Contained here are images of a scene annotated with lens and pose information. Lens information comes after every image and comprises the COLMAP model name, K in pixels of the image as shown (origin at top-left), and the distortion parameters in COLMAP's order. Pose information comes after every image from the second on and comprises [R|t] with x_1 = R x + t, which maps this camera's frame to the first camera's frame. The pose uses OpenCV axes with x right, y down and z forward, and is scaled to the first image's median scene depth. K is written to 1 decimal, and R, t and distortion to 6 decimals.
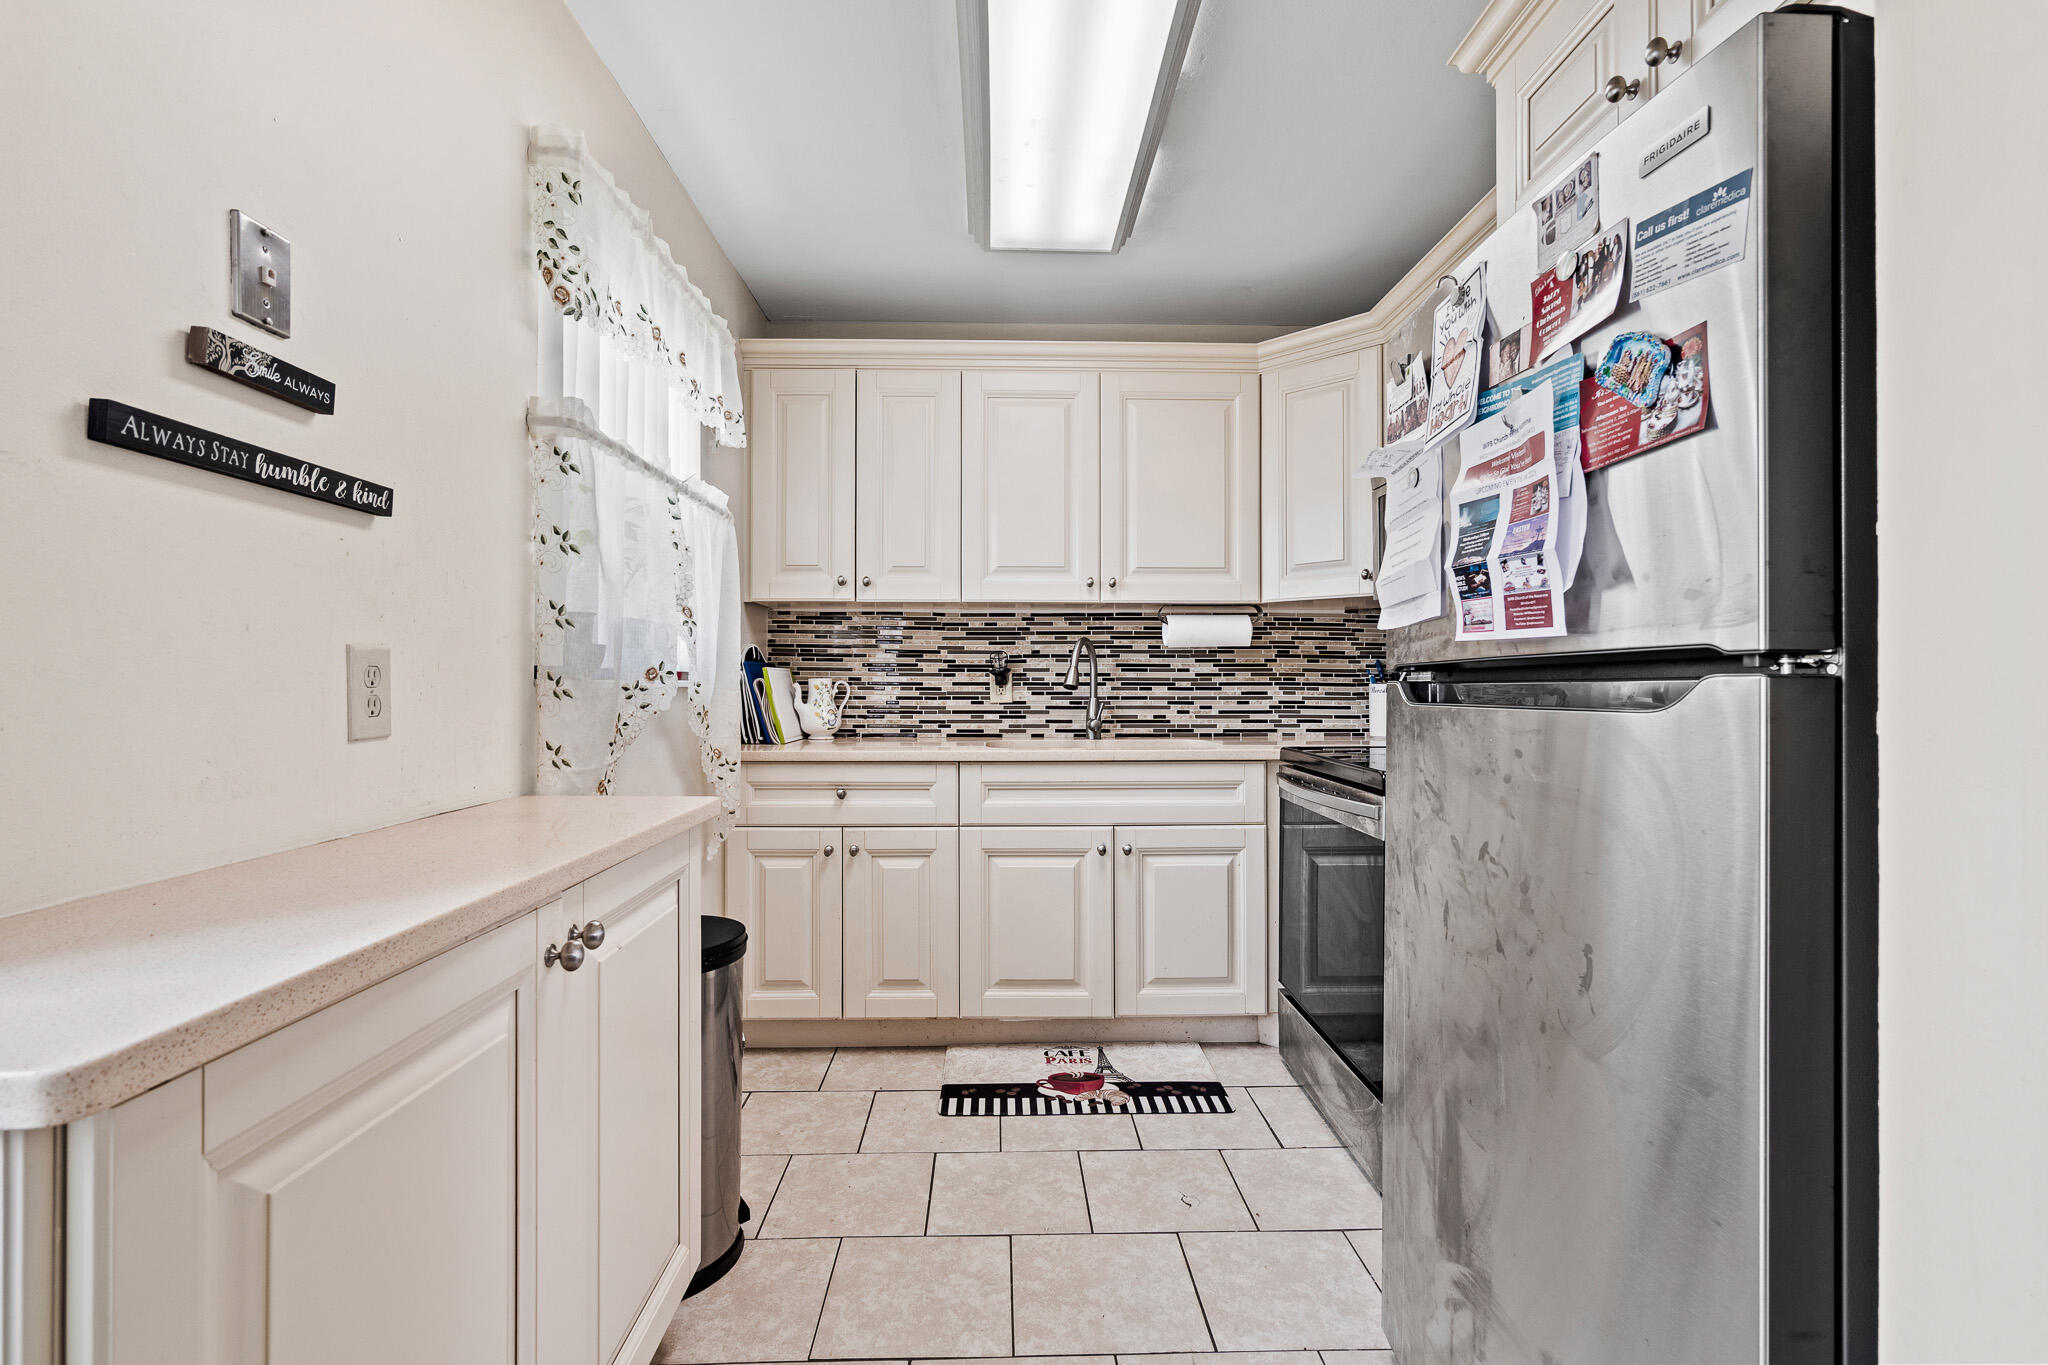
lens RADIAL K [[939.0, 0, 1020.6], [0, 939.0, 697.0], [0, 0, 1]] dist [-0.001144, 0.000317]
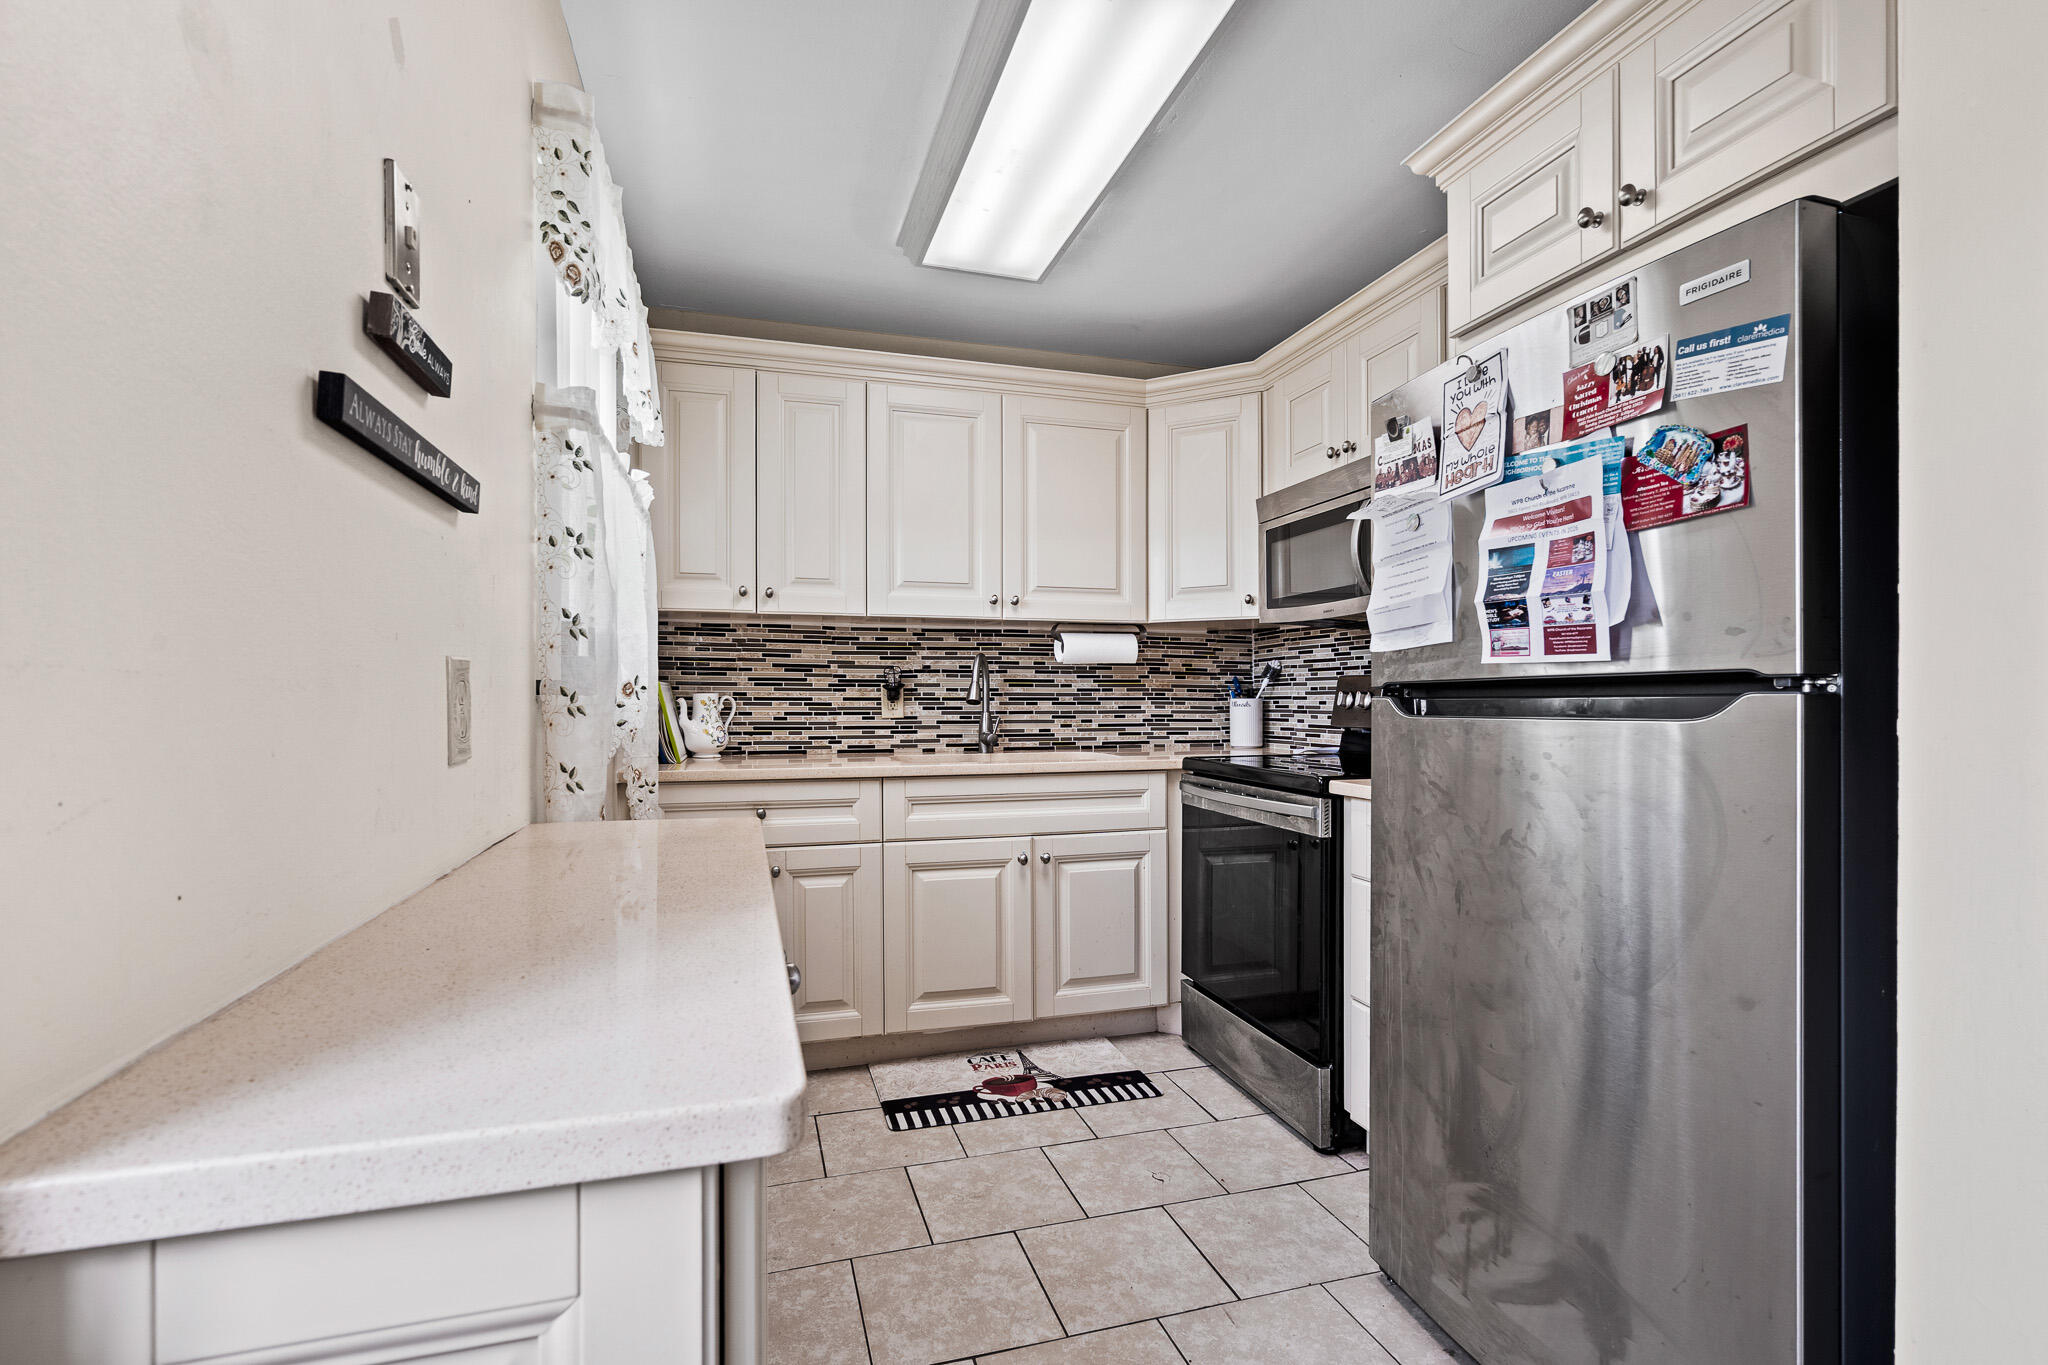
lens RADIAL K [[946.0, 0, 1027.2], [0, 946.0, 719.4], [0, 0, 1]] dist [-0.001051, 0.000124]
pose [[0.964074, -0.006926, 0.265543, -0.193582], [0.004736, 0.999949, 0.008885, -0.000685], [-0.265591, -0.007308, 0.964058, -0.004710]]
